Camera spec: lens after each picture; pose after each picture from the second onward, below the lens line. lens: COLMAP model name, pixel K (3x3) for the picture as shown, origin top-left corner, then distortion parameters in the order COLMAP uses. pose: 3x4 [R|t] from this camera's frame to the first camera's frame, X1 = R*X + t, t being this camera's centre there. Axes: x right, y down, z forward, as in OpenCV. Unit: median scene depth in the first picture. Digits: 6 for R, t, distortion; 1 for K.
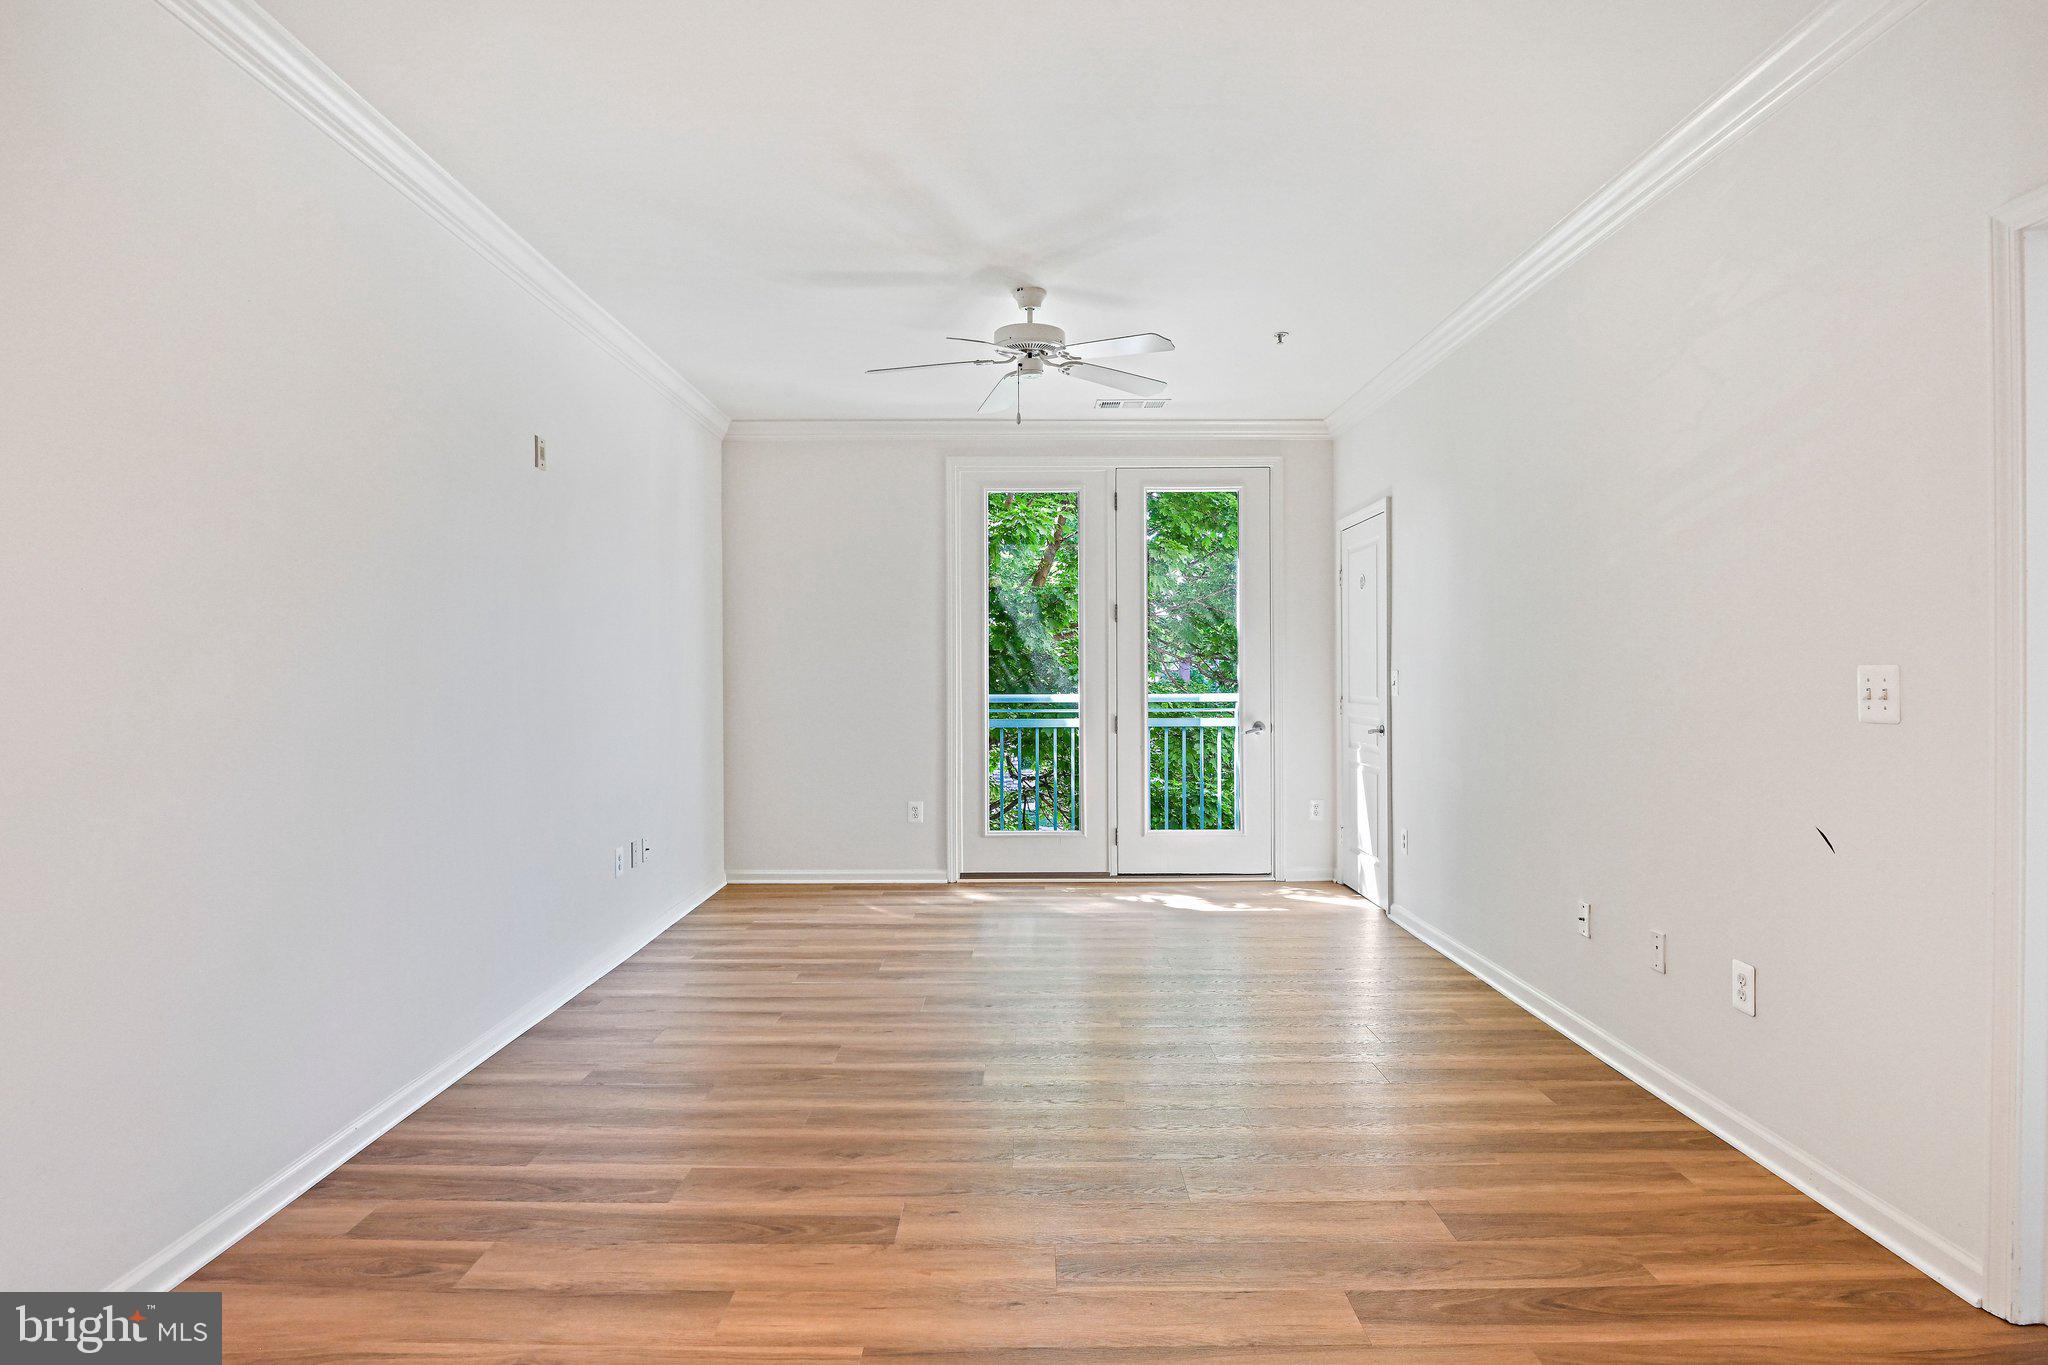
lens RADIAL K [[1084.3, 0, 1030.0], [0, 1084.3, 685.5], [0, 0, 1]] dist [-0.010875, -0.008080]
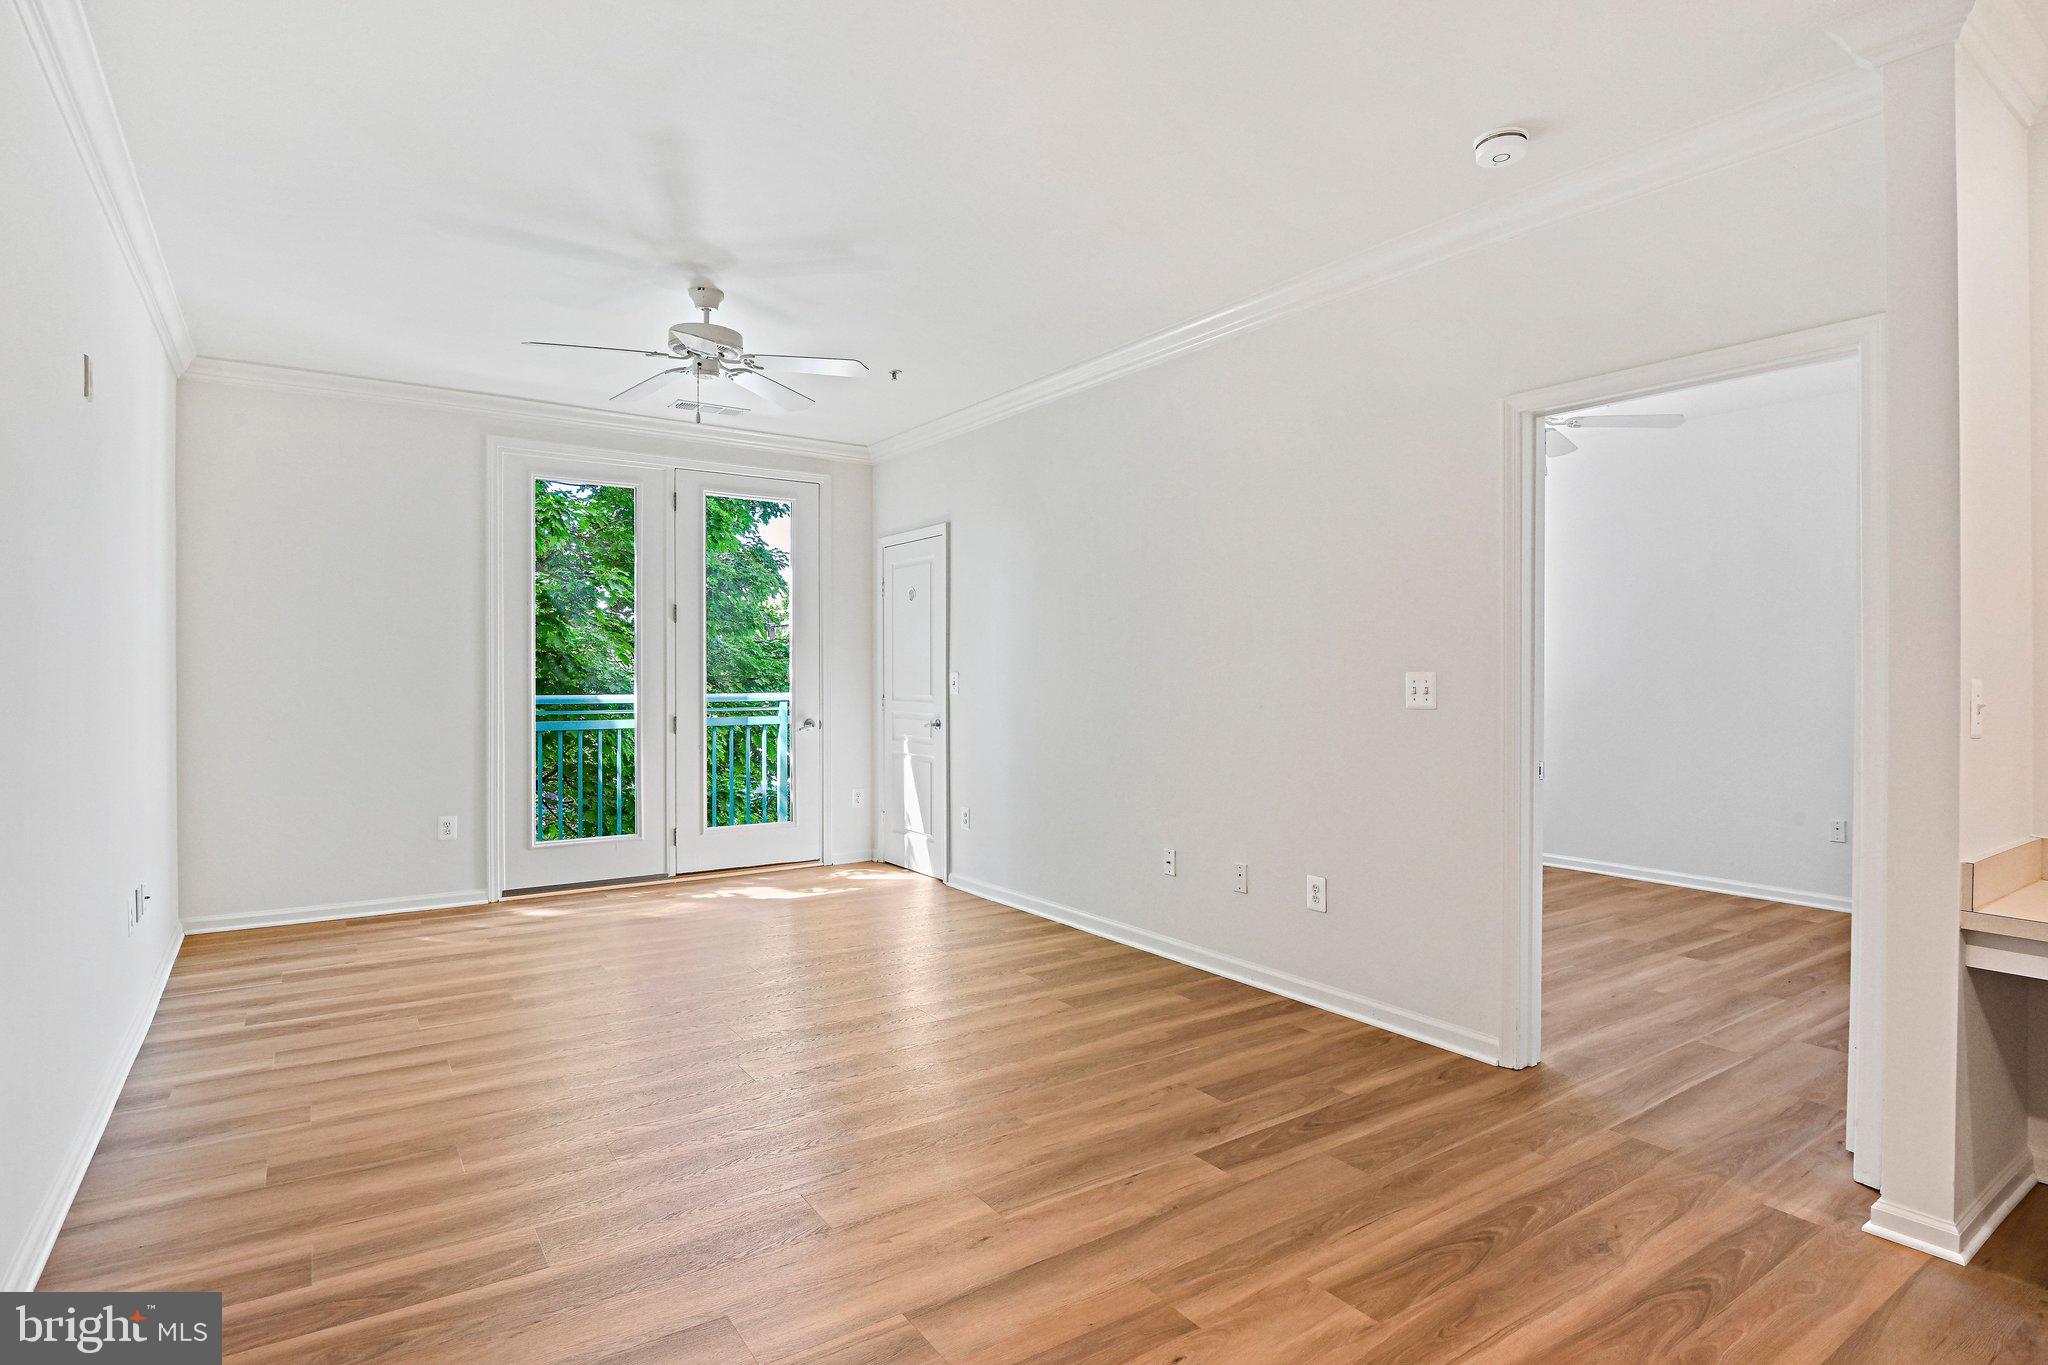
lens RADIAL K [[1038.0, 0, 1021.8], [0, 1038.0, 681.8], [0, 0, 1]] dist [-0.012763, -0.004659]
pose [[0.827731, 0.000198, 0.561126, -0.273492], [0.001651, 0.999995, -0.002787, -0.000560], [-0.561123, 0.003233, 0.827726, 0.042135]]
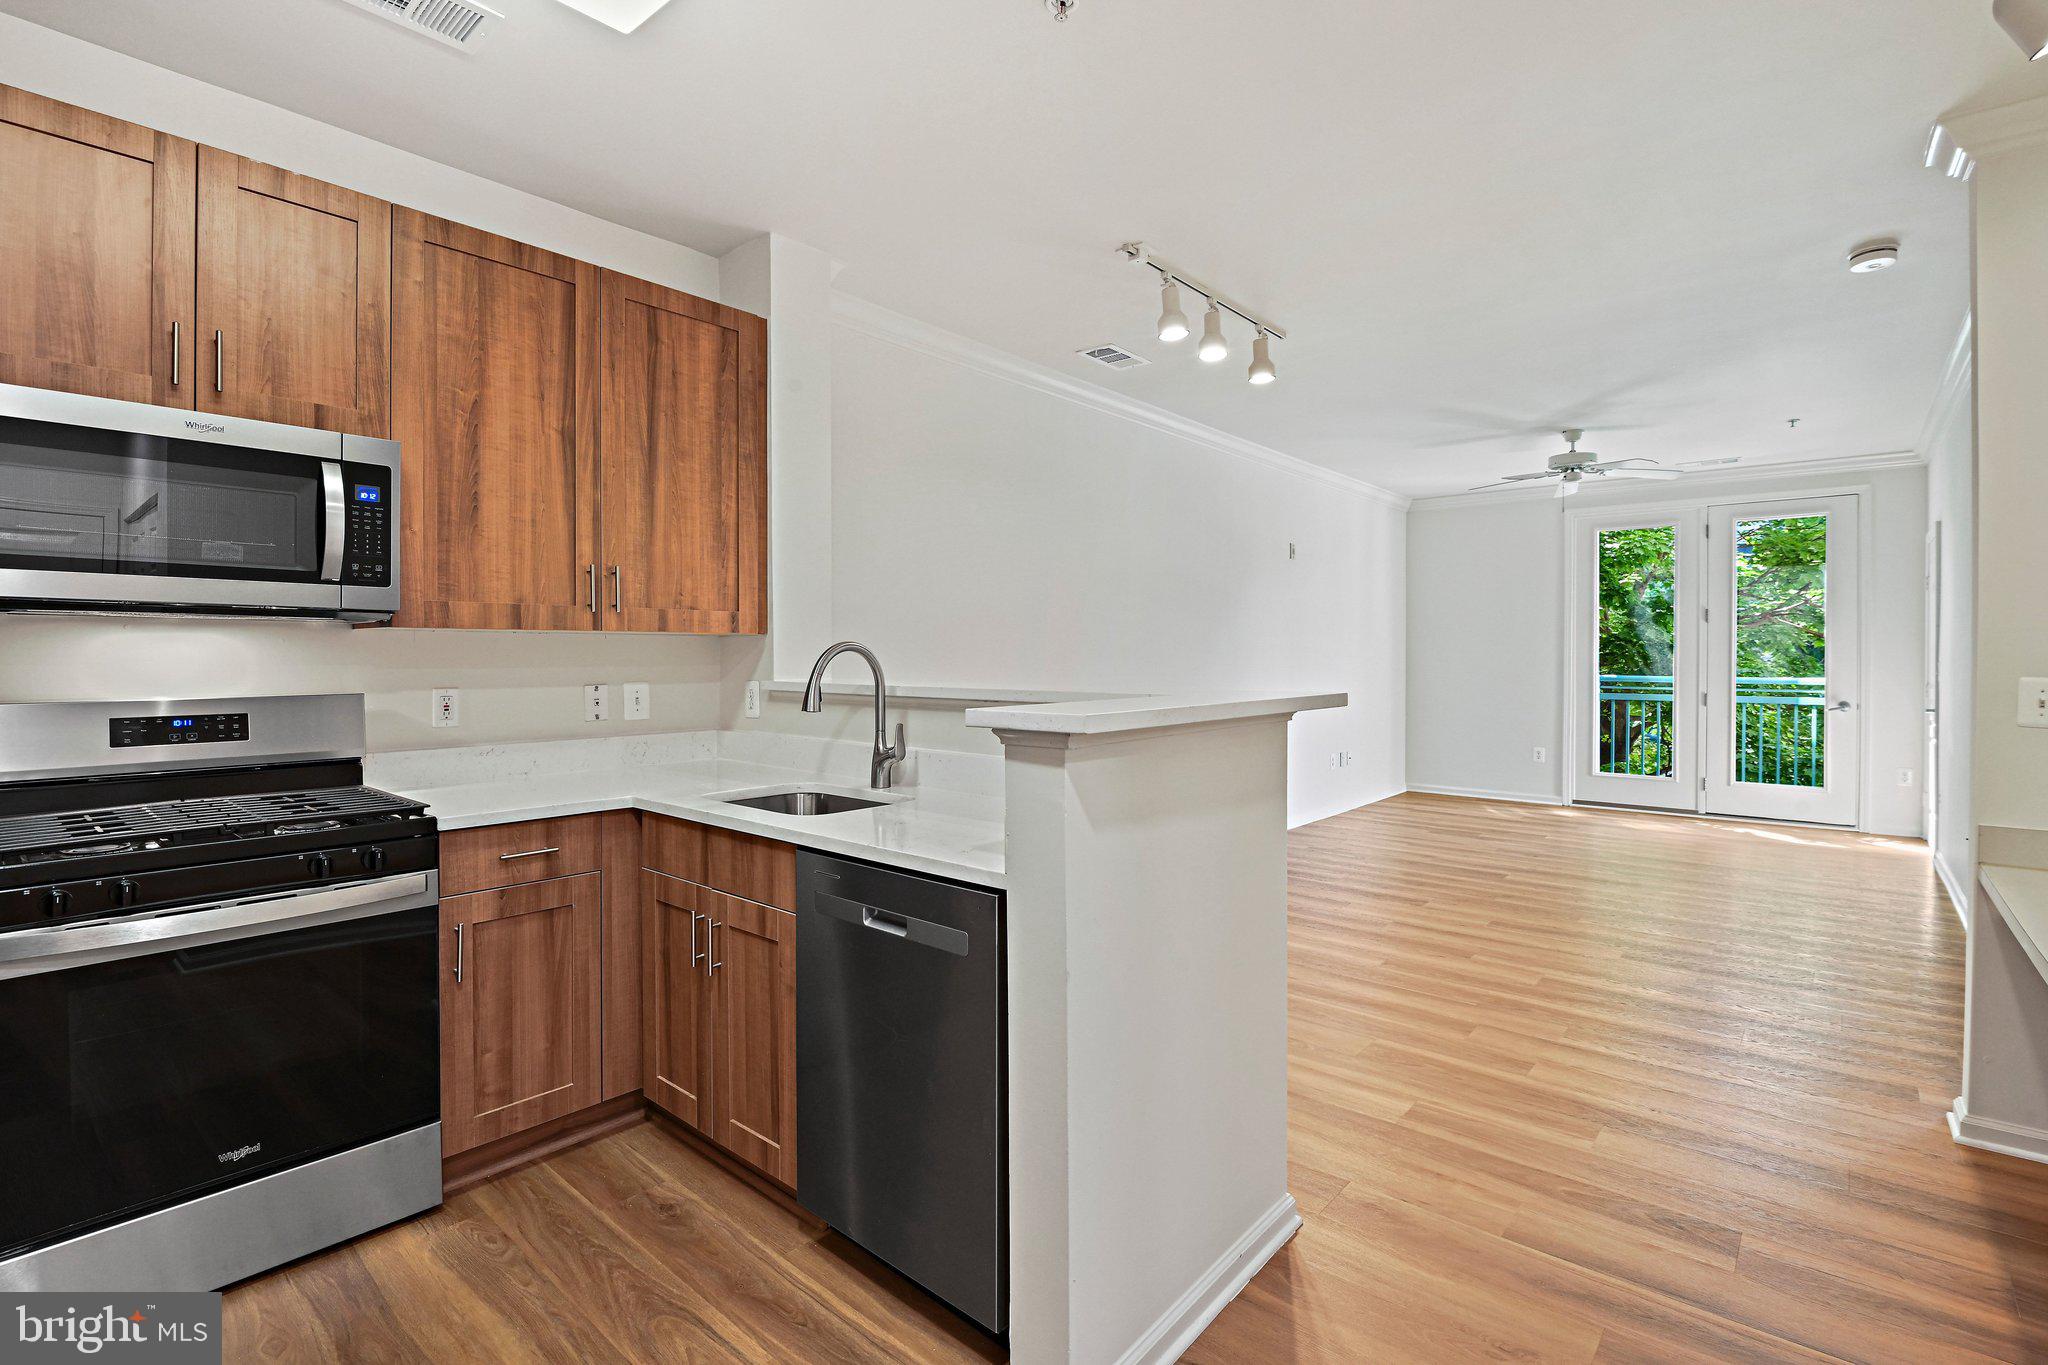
lens RADIAL K [[952.2, 0, 1027.6], [0, 952.2, 665.5], [0, 0, 1]] dist [-0.012335, -0.005718]
pose [[0.754634, 0.013262, -0.656012, 0.300628], [-0.010663, 0.999912, 0.007949, -0.008572], [0.656059, 0.000997, 0.754709, -0.588111]]
